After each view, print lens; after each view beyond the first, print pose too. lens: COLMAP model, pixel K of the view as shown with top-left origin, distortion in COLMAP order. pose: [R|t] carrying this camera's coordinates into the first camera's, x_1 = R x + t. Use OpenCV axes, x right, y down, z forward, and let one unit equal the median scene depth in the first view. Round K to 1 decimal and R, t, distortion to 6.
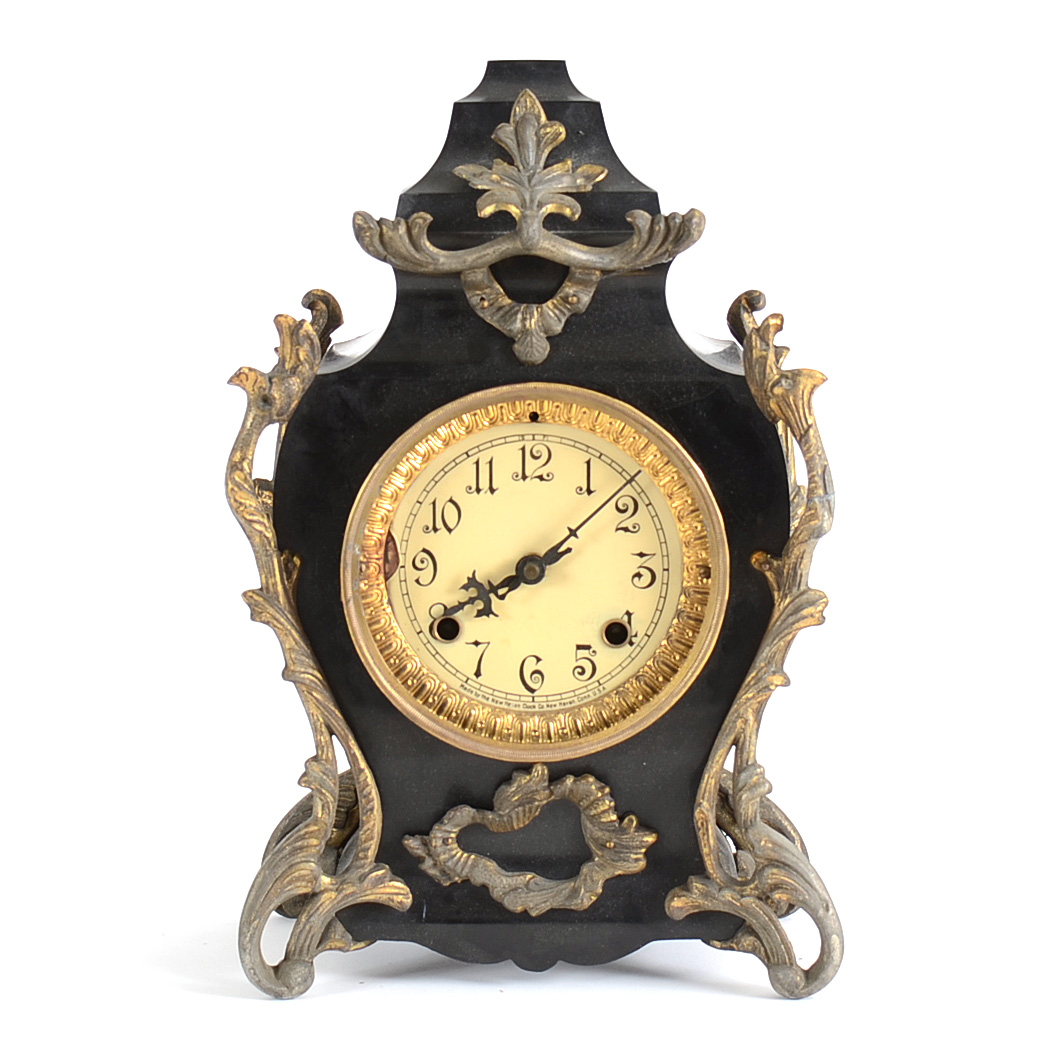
lens RADIAL K [[3313.8, 0, 523.4], [0, 3313.8, 526.5], [0, 0, 1]] dist [-0.023852, 0.000000]
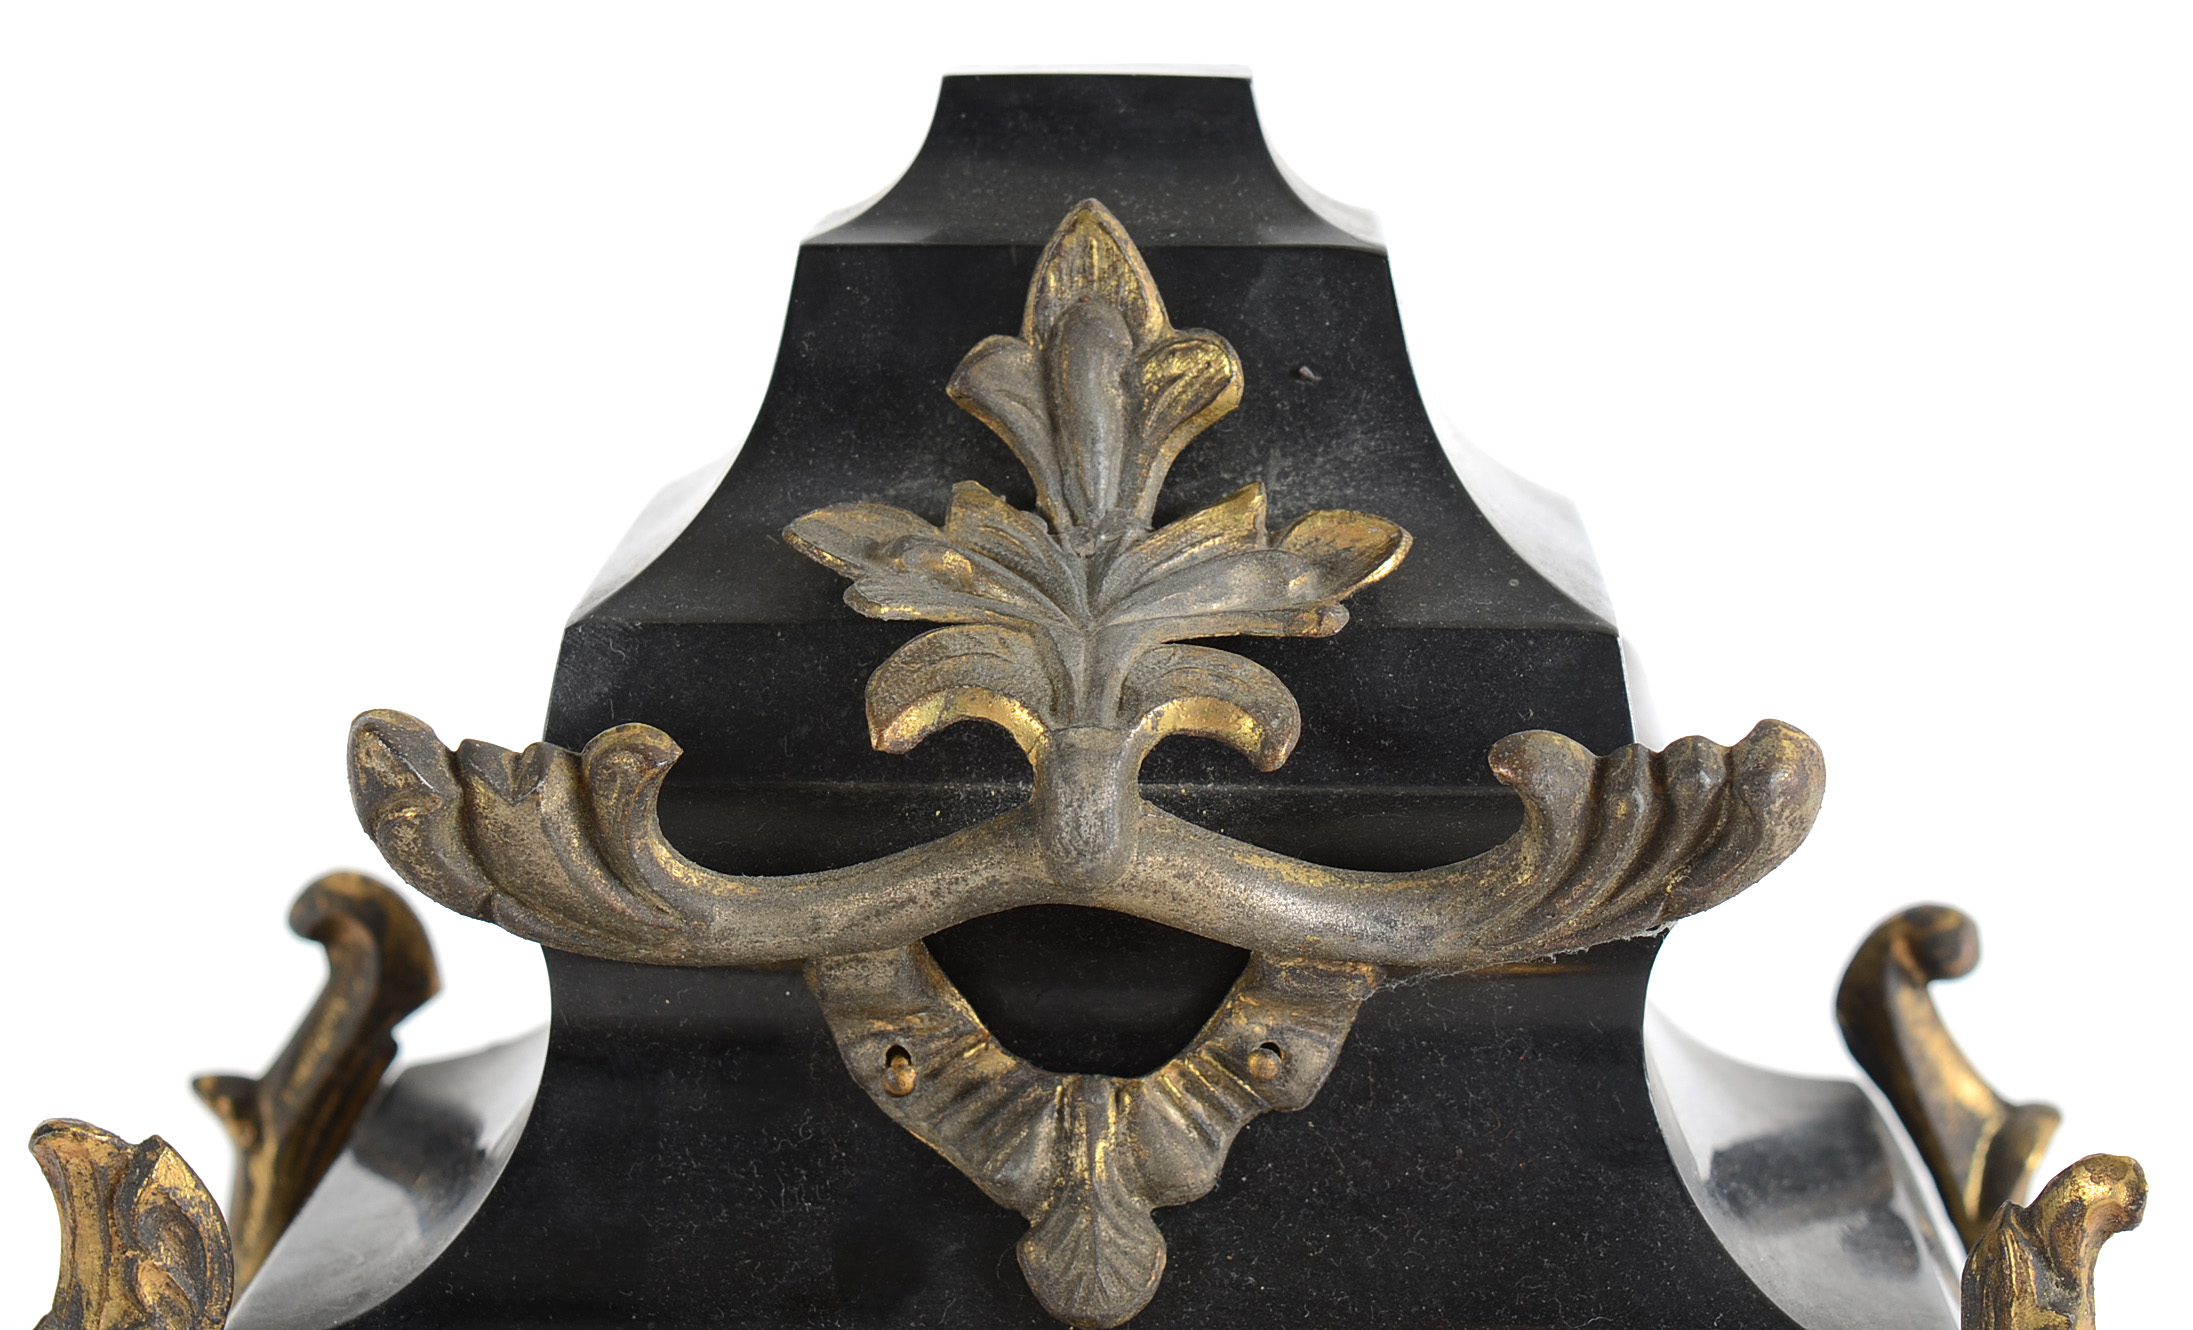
lens RADIAL K [[5532.4, 0, 1105.0], [0, 5532.4, 661.0], [0, 0, 1]] dist [0.080412, 0.000000]
pose [[0.999699, 0.013937, -0.020203, 0.010956], [-0.013961, 0.999902, -0.001033, -0.097066], [0.020186, 0.001314, 0.999795, 0.585596]]
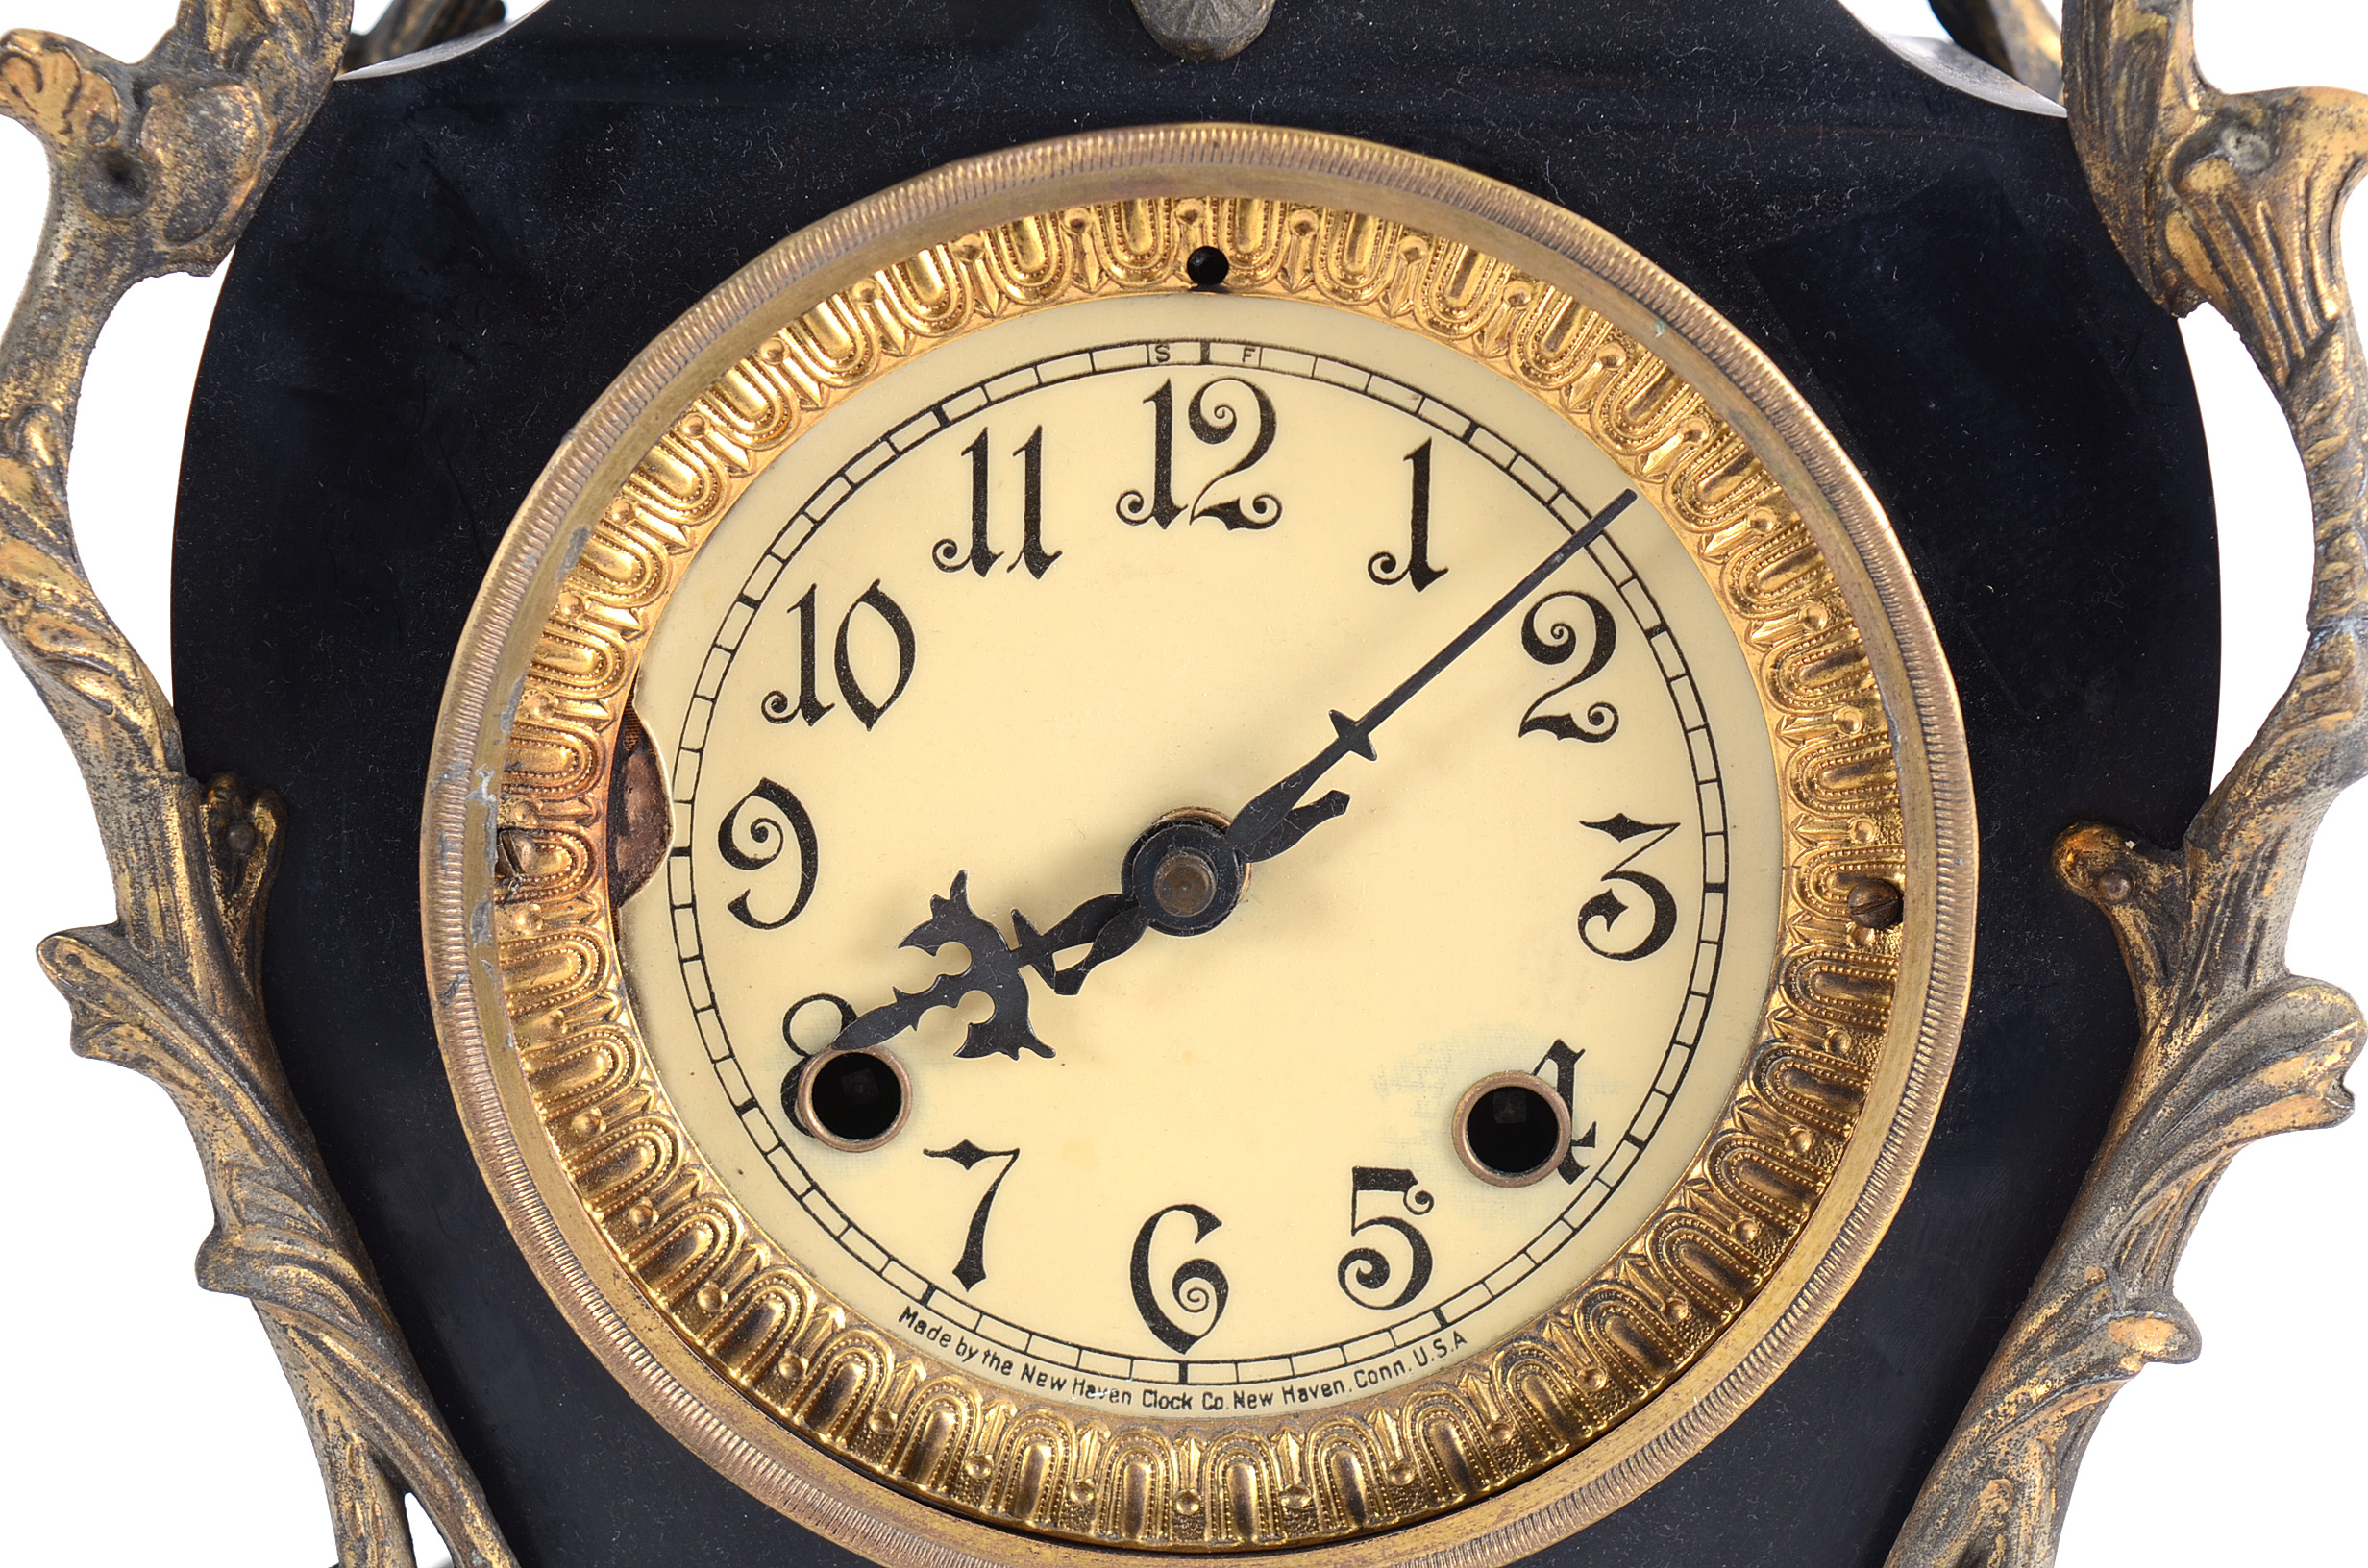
lens RADIAL K [[5337.3, 0, 1179.2], [0, 5337.3, 795.4], [0, 0, 1]] dist [0.083684, 0.000000]
pose [[0.999685, 0.022499, -0.011097, 0.006356], [-0.022067, 0.999047, 0.037651, -0.008556], [0.011933, -0.037394, 0.999229, 0.592621]]
